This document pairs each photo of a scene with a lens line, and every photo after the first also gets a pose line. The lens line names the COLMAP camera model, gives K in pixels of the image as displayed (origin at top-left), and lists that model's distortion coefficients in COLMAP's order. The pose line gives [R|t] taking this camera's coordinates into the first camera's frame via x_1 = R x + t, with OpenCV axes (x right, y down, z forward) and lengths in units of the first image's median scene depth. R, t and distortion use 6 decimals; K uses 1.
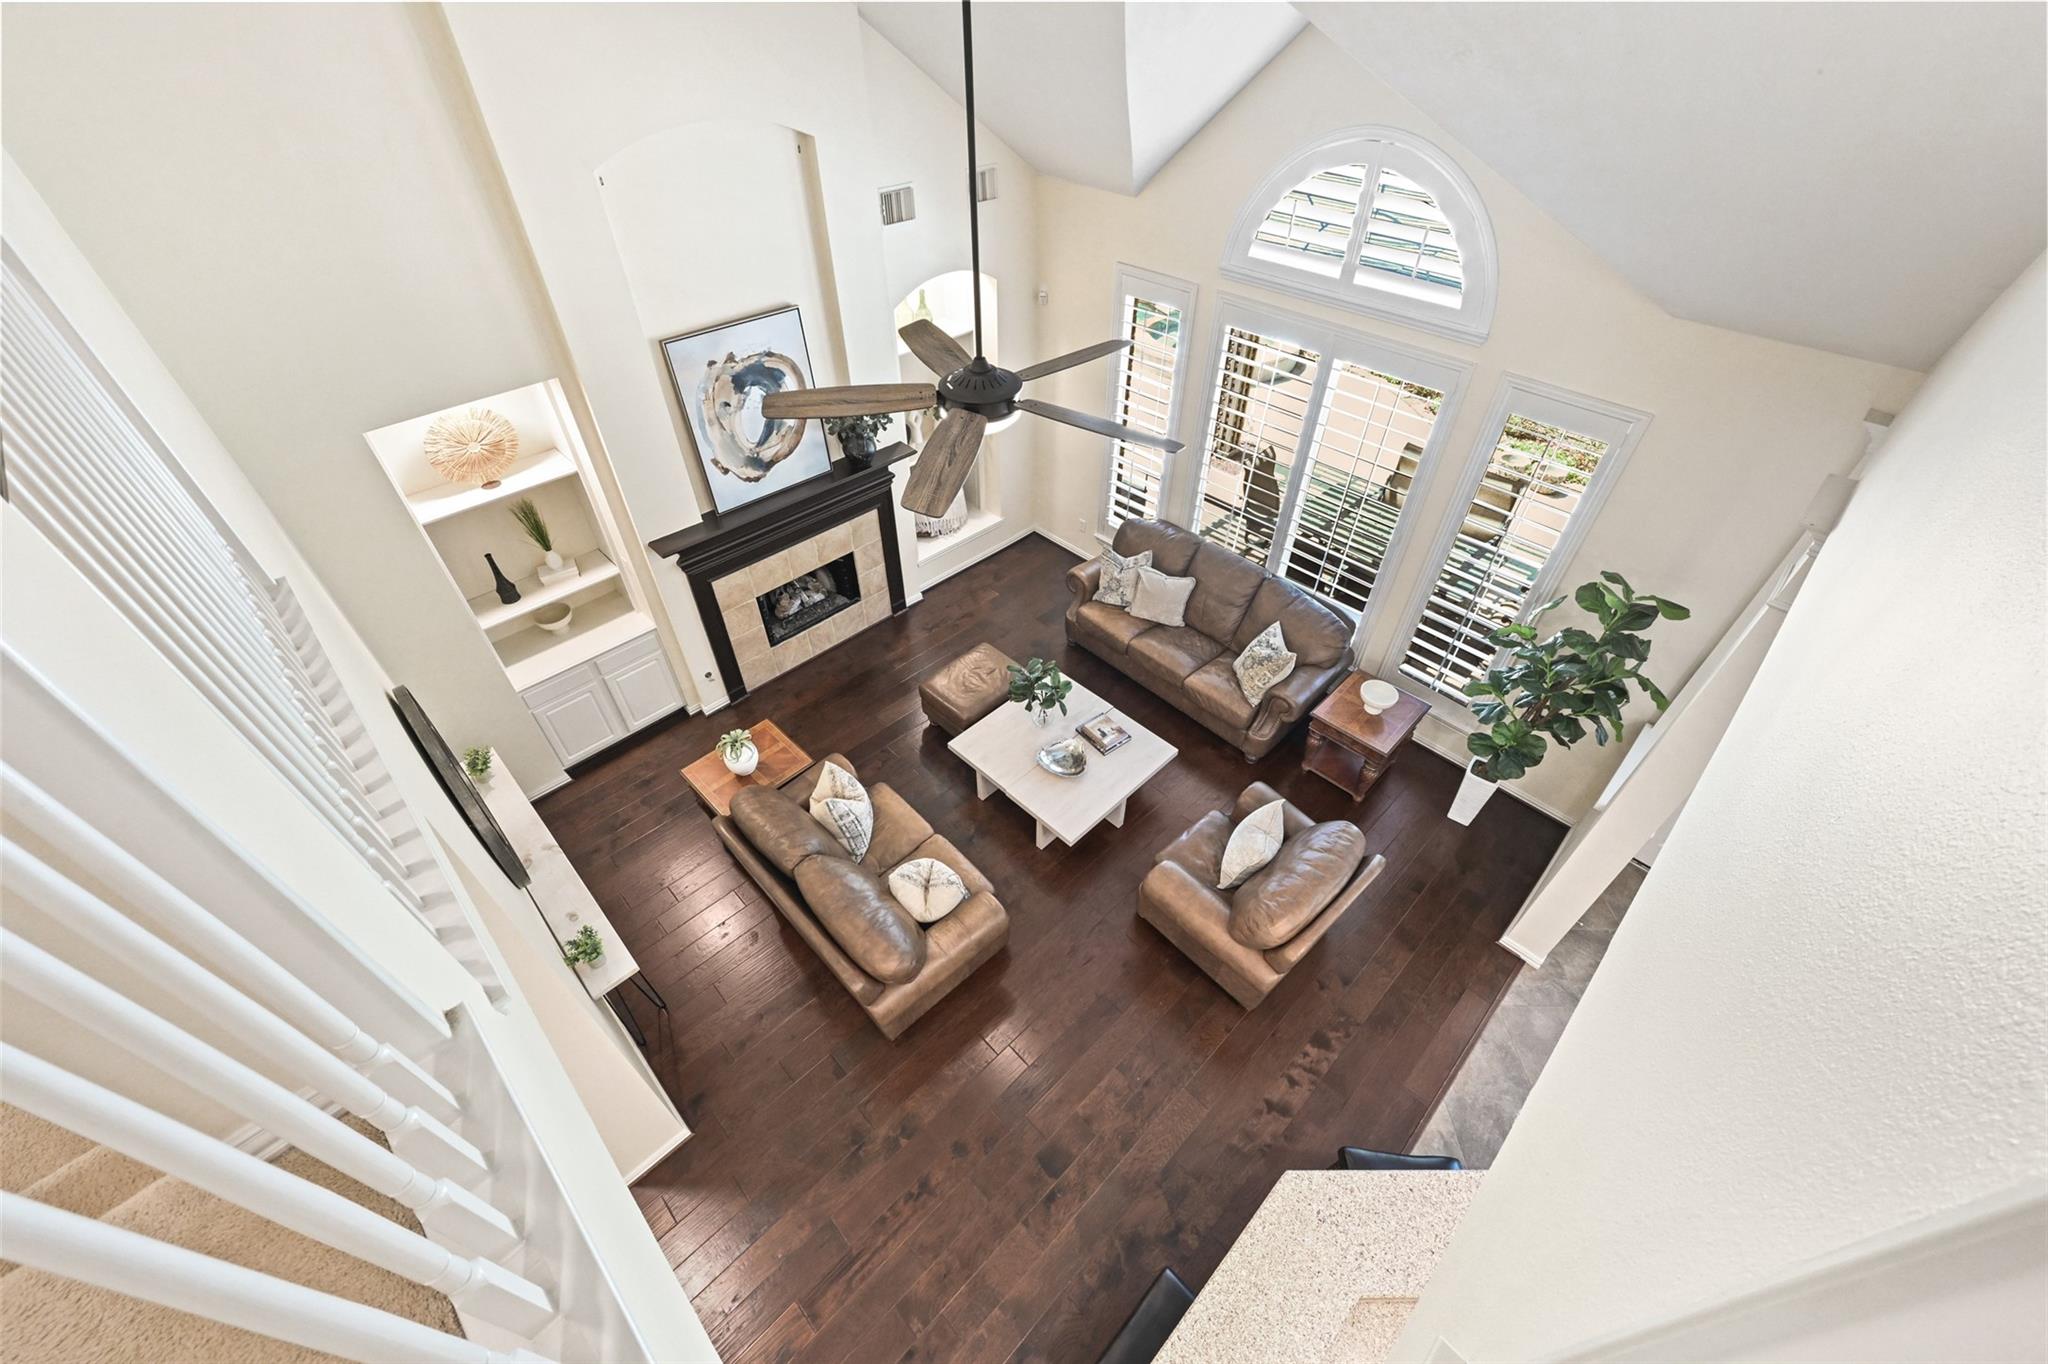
lens RADIAL K [[806.5, 0, 1027.2], [0, 806.5, 679.0], [0, 0, 1]] dist [-0.001149, 0.000013]
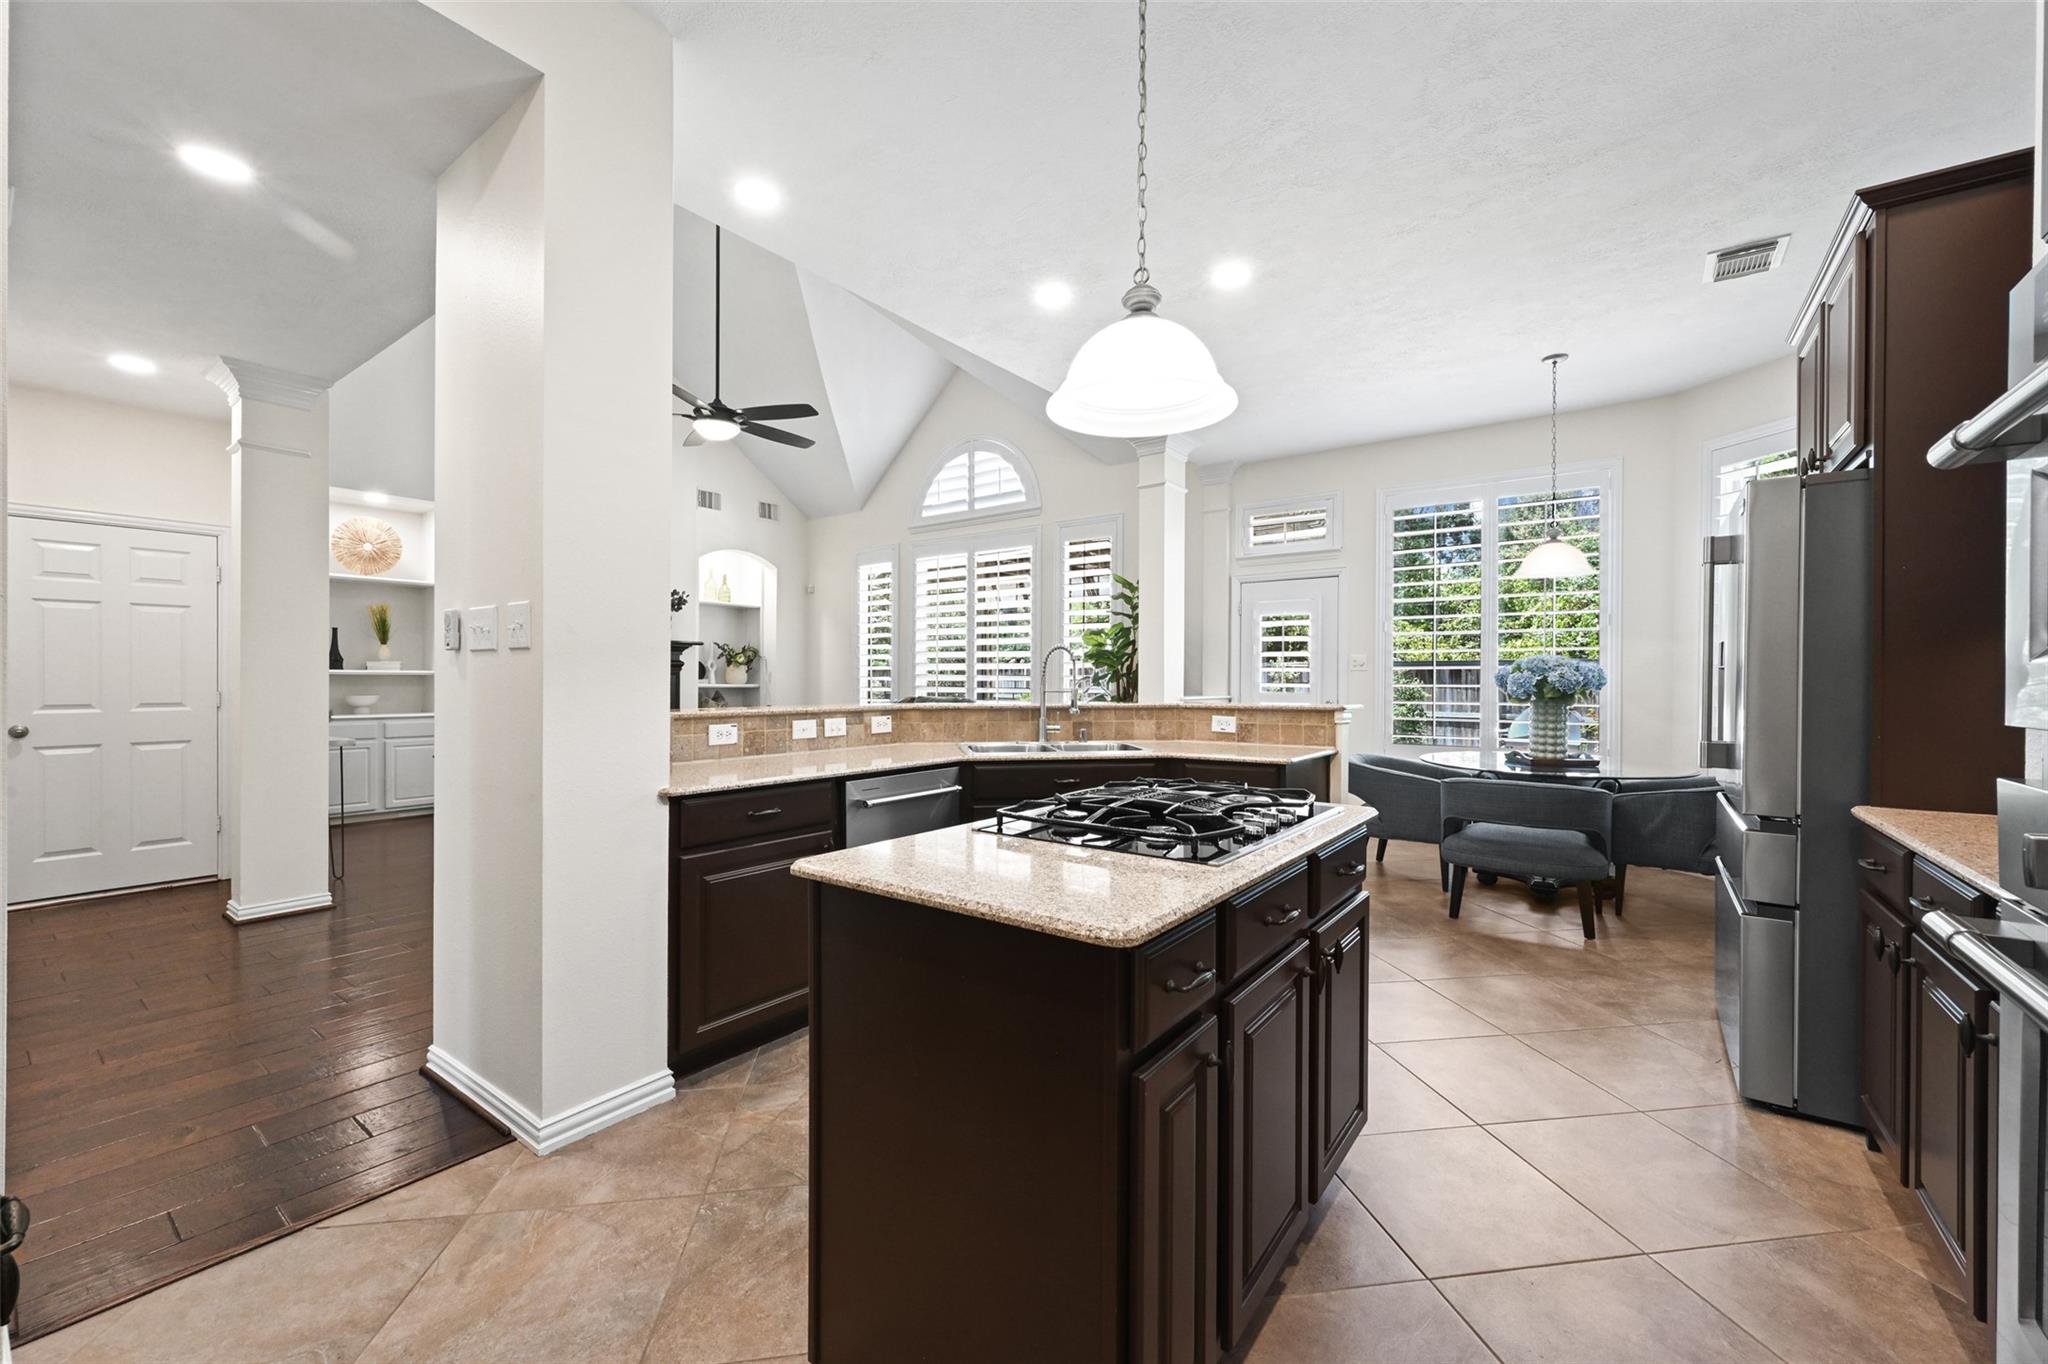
lens RADIAL K [[806.5, 0, 1022.5], [0, 806.5, 682.0], [0, 0, 1]] dist [-0.001149, 0.000013]
pose [[0.987155, 0.002862, 0.159740, 0.198998], [0.105919, 0.736806, -0.667756, 0.817944], [-0.119609, 0.676098, 0.727039, -0.017718]]
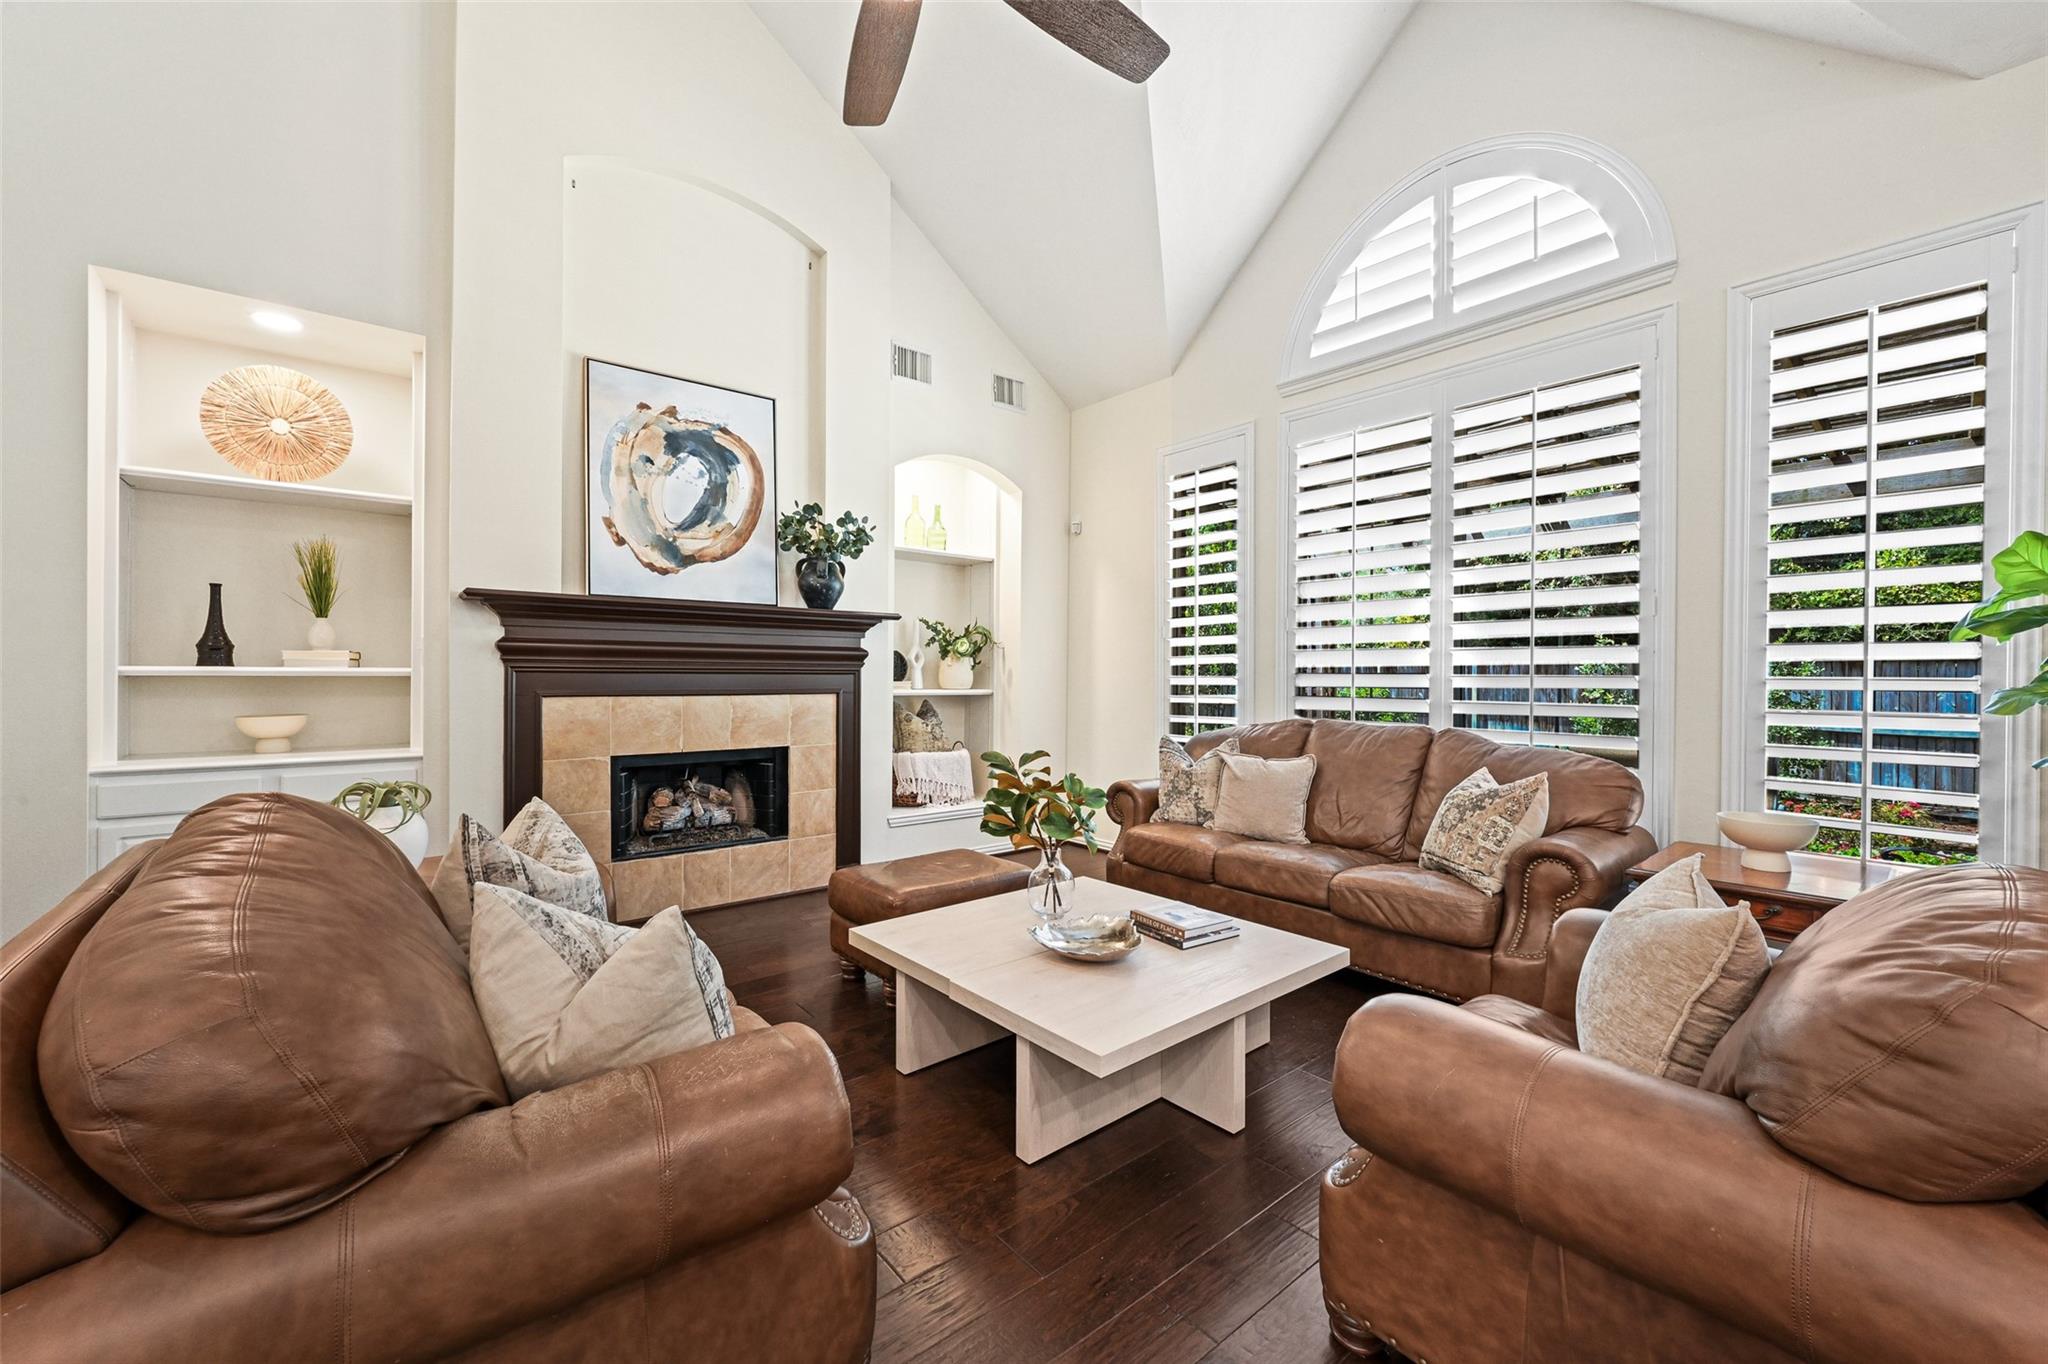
lens RADIAL K [[806.5, 0, 1025.9], [0, 806.5, 676.1], [0, 0, 1]] dist [-0.001149, 0.000013]
pose [[0.996756, 0.003406, -0.080412, 0.042826], [-0.056997, 0.735270, -0.675373, 0.283017], [0.056825, 0.677765, 0.733079, 0.551574]]
